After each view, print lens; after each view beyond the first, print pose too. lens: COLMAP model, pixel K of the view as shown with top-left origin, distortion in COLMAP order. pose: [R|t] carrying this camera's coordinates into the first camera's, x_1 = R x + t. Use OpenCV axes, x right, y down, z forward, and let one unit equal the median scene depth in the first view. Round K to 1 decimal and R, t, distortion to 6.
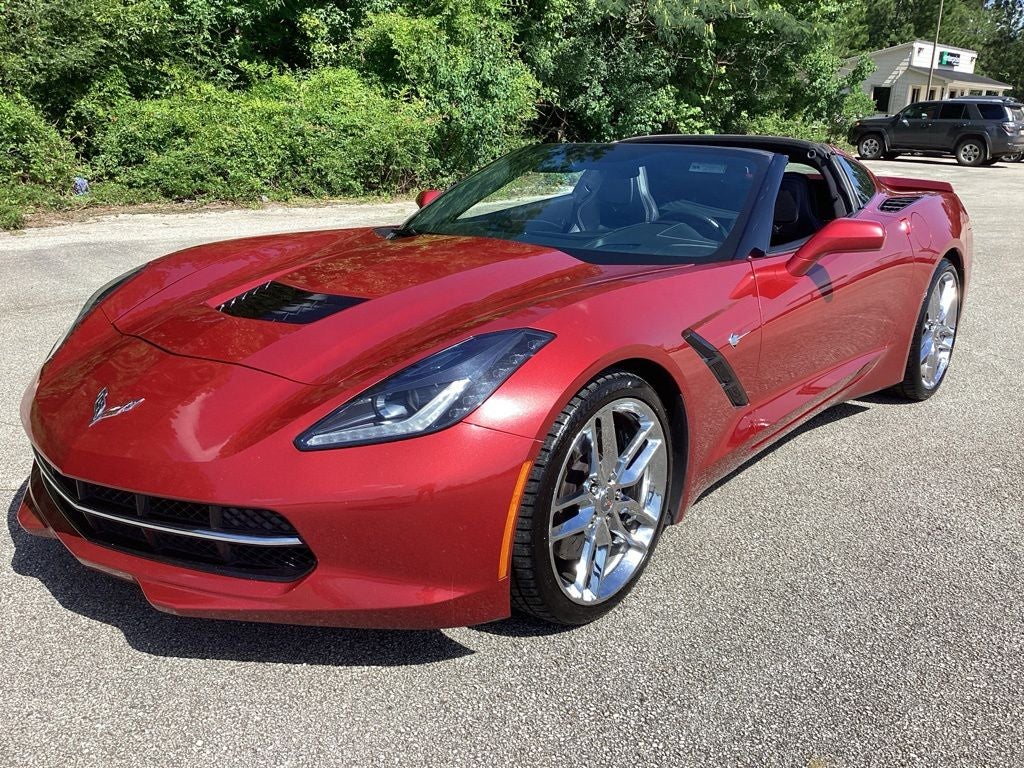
lens RADIAL K [[932.7, 0, 512.0], [0, 932.7, 384.0], [0, 0, 1]] dist [0.121460, -0.216997]
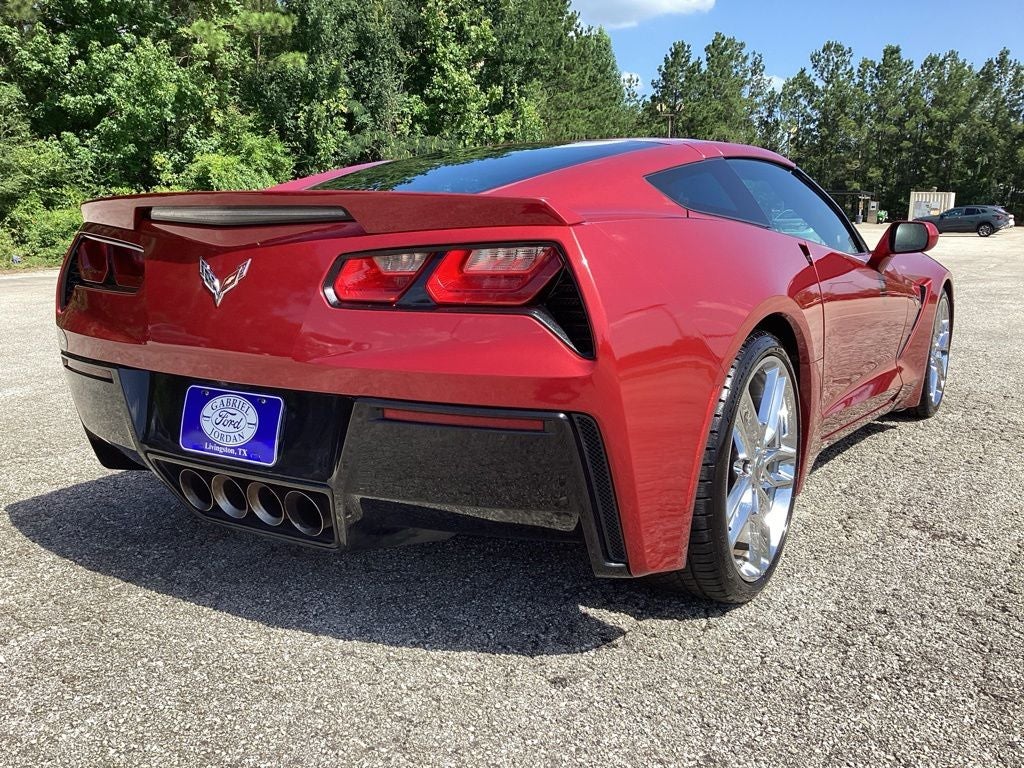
lens RADIAL K [[902.1, 0, 512.0], [0, 902.1, 384.0], [0, 0, 1]] dist [0.109946, -0.179594]
pose [[0.989272, -0.058673, 0.133785, 0.173770], [0.072808, 0.991978, -0.103333, 0.227242], [-0.126649, 0.111965, 0.985608, -0.650130]]
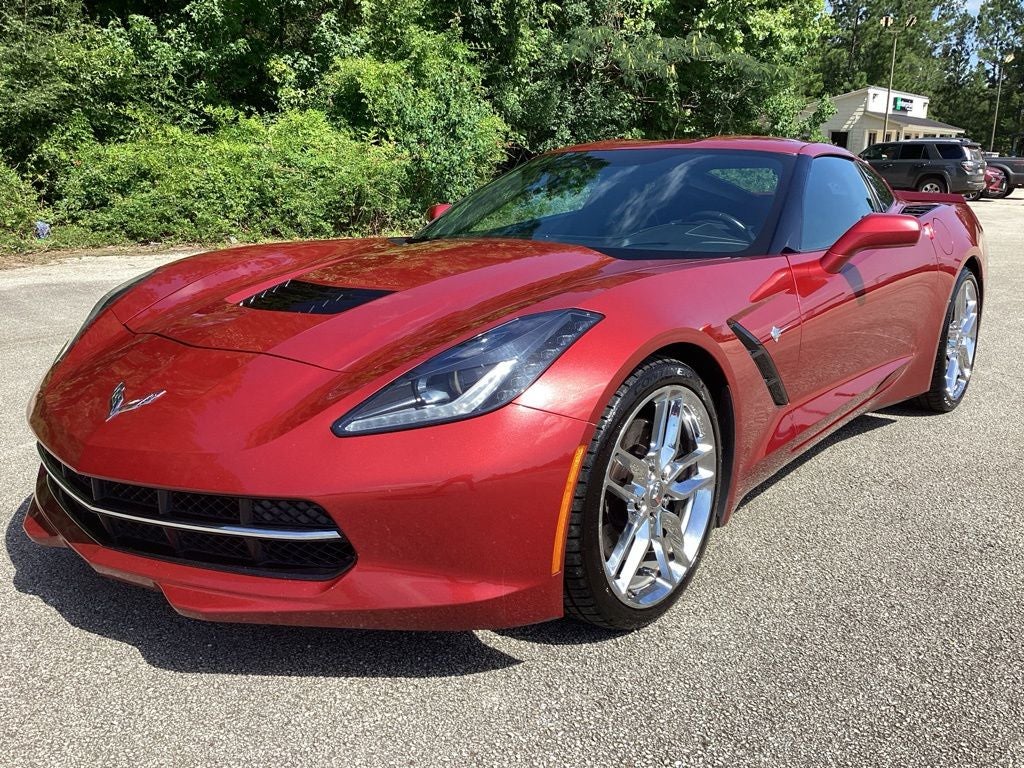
lens RADIAL K [[931.1, 0, 513.3], [0, 931.1, 389.9], [0, 0, 1]] dist [0.097625, -0.156174]
pose [[0.999186, -0.018107, 0.036052, -0.008463], [0.019664, 0.998868, -0.043325, 0.006425], [-0.035227, 0.043998, 0.998410, 0.018715]]
